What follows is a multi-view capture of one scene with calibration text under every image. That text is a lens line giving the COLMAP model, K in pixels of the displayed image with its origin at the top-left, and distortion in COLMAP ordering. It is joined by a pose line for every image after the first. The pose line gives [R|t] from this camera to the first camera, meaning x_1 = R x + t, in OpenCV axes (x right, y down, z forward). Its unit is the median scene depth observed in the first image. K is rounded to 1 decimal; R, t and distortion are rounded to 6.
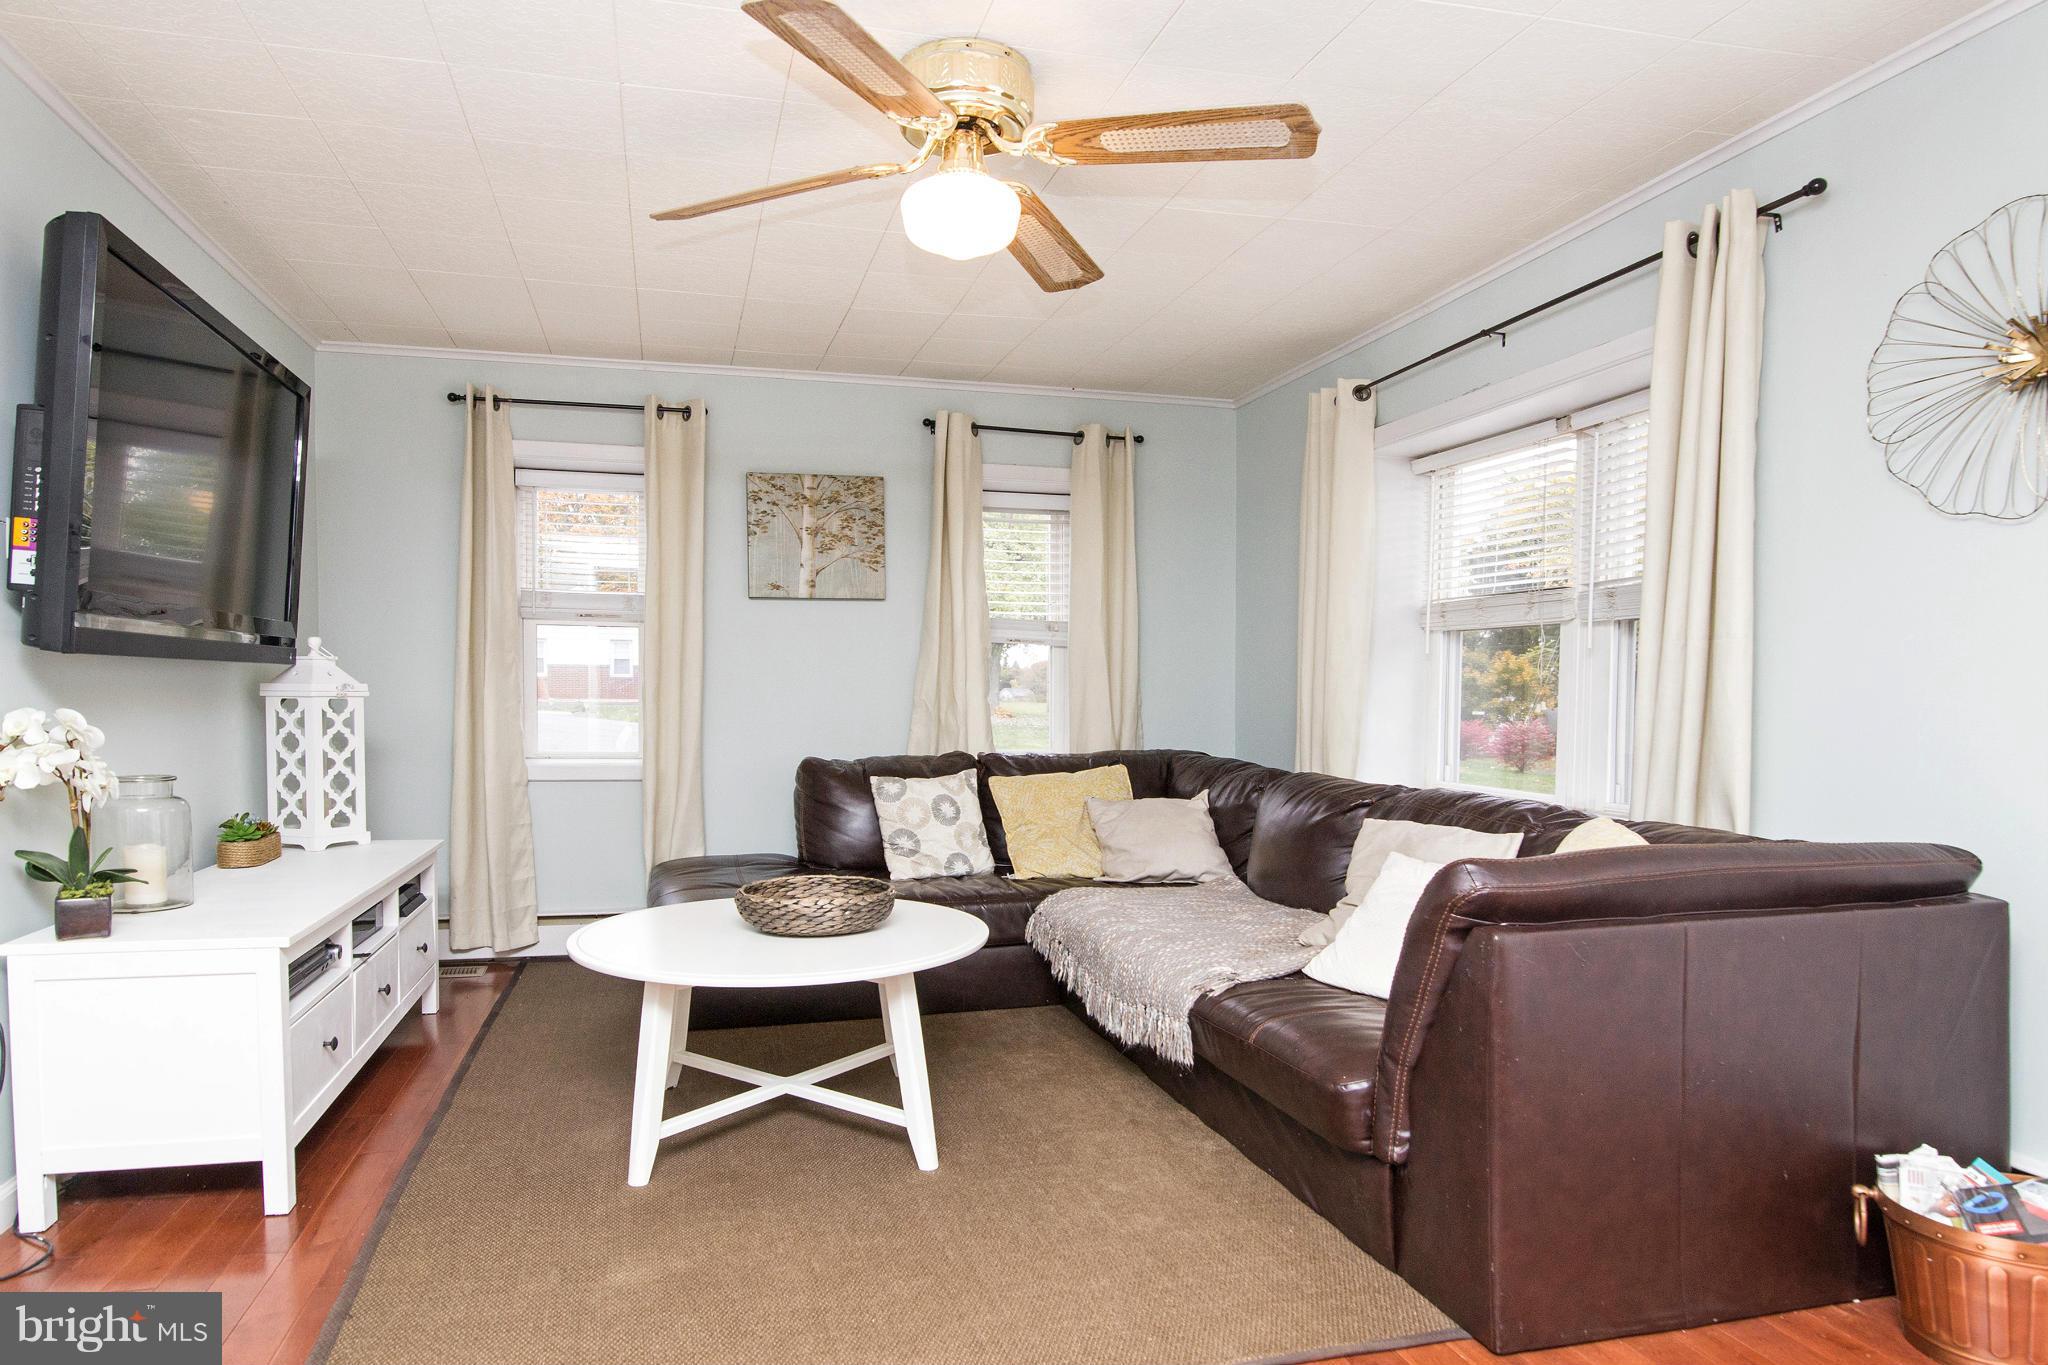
lens RADIAL K [[1093.8, 0, 1020.1], [0, 1093.8, 731.7], [0, 0, 1]] dist [-0.017445, 0.001137]
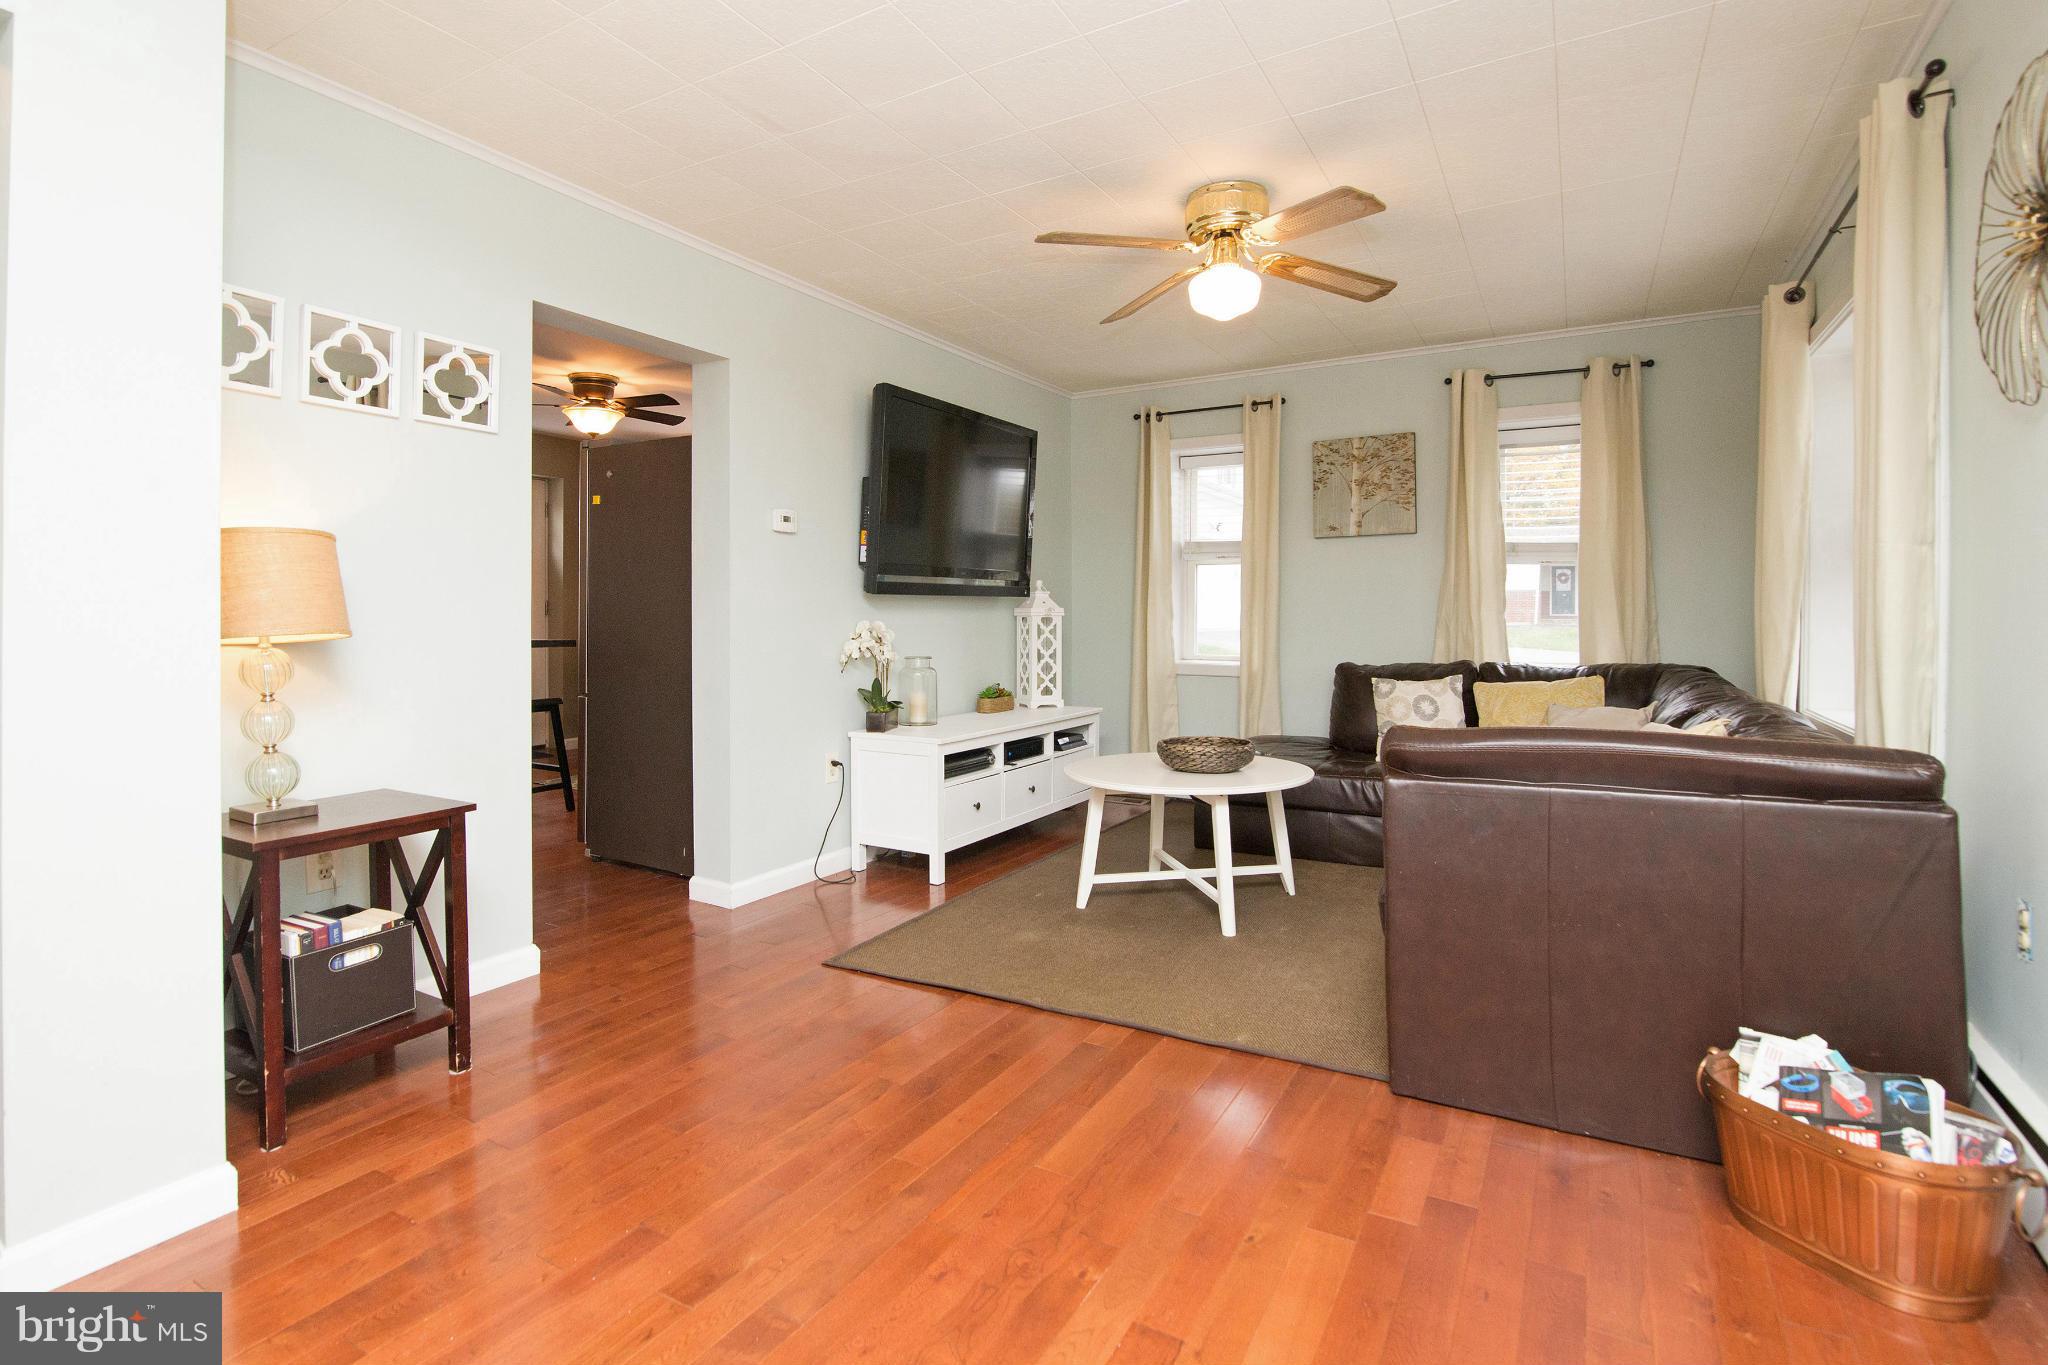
lens RADIAL K [[1027.1, 0, 1022.1], [0, 1027.1, 615.8], [0, 0, 1]] dist [-0.029705, -0.000373]
pose [[0.692413, -0.006556, -0.721472, 0.434645], [-0.019638, 0.999417, -0.027928, 0.010768], [0.721234, 0.033506, 0.691880, -0.094748]]
